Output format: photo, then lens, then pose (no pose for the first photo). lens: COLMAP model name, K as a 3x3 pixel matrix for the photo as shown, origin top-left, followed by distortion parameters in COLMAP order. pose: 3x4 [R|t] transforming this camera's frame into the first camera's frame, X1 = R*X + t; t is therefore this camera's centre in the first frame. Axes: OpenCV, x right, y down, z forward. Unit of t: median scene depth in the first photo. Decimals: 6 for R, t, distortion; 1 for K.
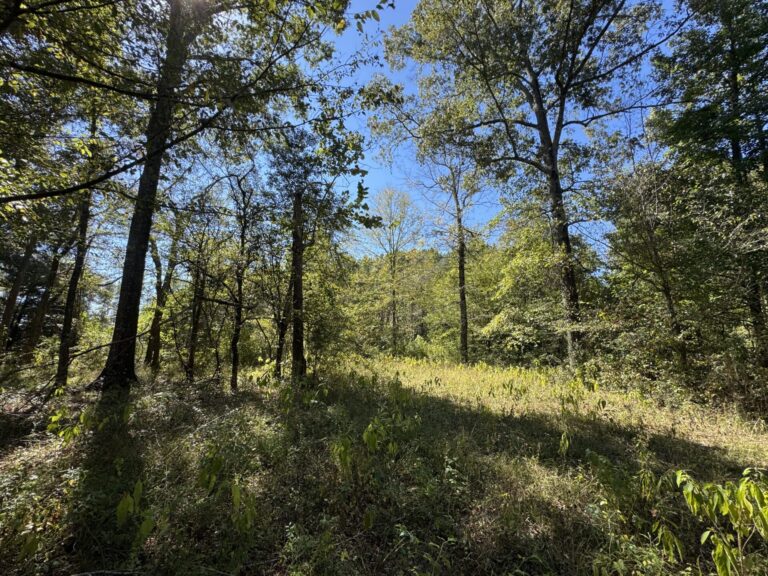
lens RADIAL K [[309.3, 0, 382.9], [0, 309.3, 288.0], [0, 0, 1]] dist [0.000311, -0.000192]
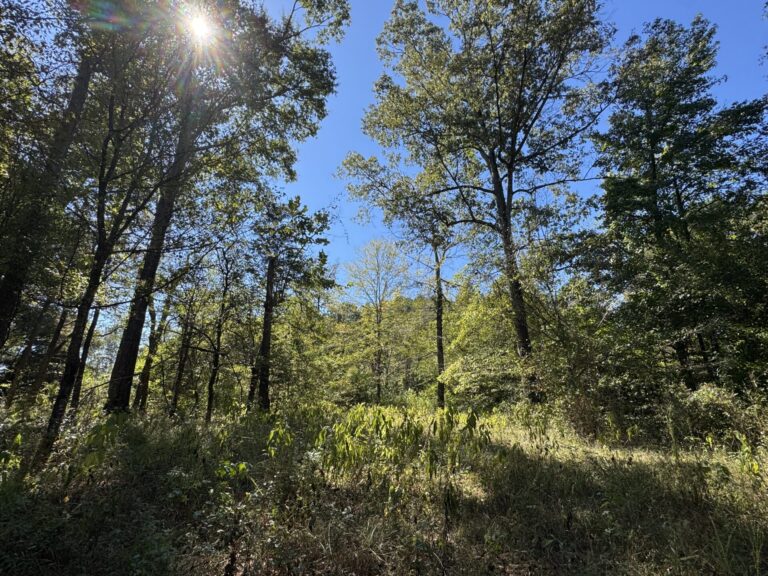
lens RADIAL K [[356.6, 0, 385.0], [0, 356.6, 288.6], [0, 0, 1]] dist [-0.005273, -0.000060]
pose [[0.999312, -0.004923, -0.036754, 0.175498], [-0.000209, 0.990389, -0.138313, 0.000761], [0.037082, 0.138225, 0.989706, -0.280769]]
